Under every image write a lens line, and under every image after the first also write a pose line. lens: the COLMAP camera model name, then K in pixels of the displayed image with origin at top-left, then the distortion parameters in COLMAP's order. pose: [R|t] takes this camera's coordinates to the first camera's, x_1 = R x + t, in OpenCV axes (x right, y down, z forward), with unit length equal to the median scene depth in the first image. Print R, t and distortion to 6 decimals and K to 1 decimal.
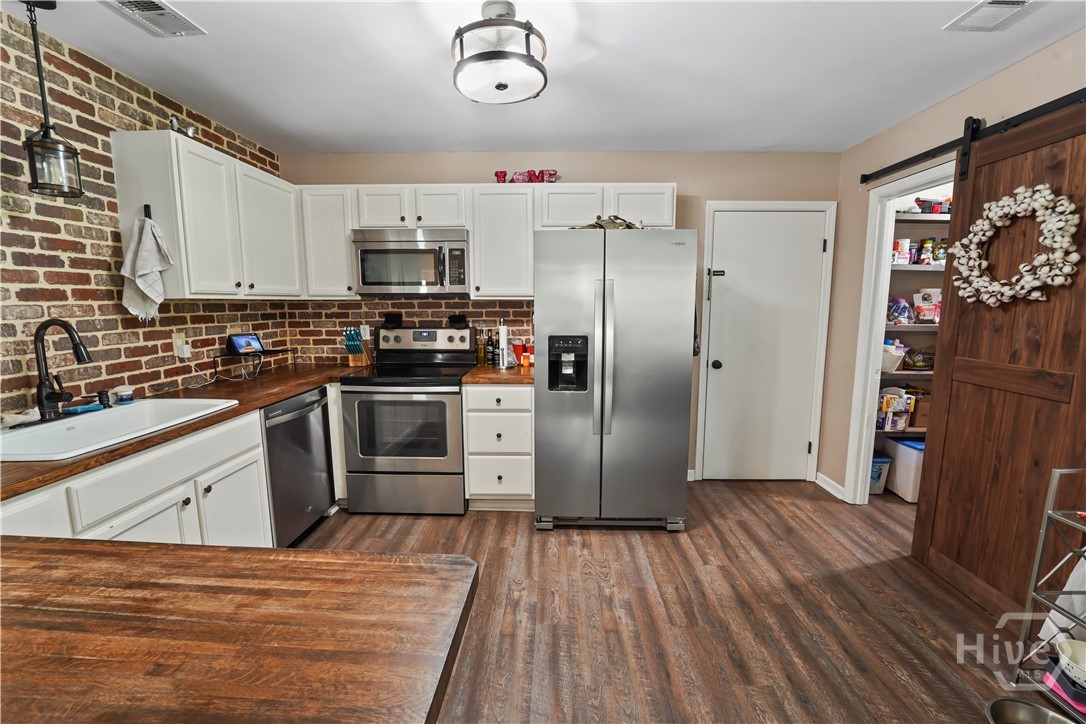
lens RADIAL K [[445.9, 0, 544.0], [0, 445.9, 365.1], [0, 0, 1]] dist [-0.023203, 0.000164]
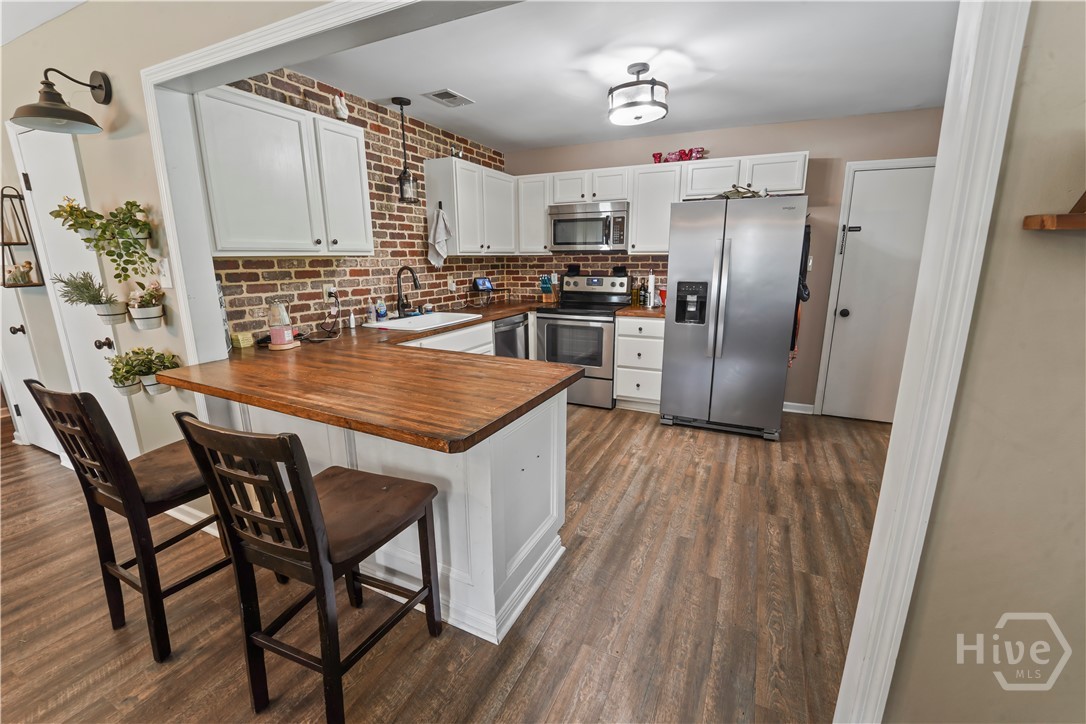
lens RADIAL K [[445.9, 0, 544.0], [0, 445.9, 365.1], [0, 0, 1]] dist [-0.023203, 0.000164]
pose [[0.914062, 0.089694, -0.395532, 0.185980], [-0.049460, 0.992612, 0.110792, 0.053628], [0.402548, -0.081707, 0.911745, -0.399372]]
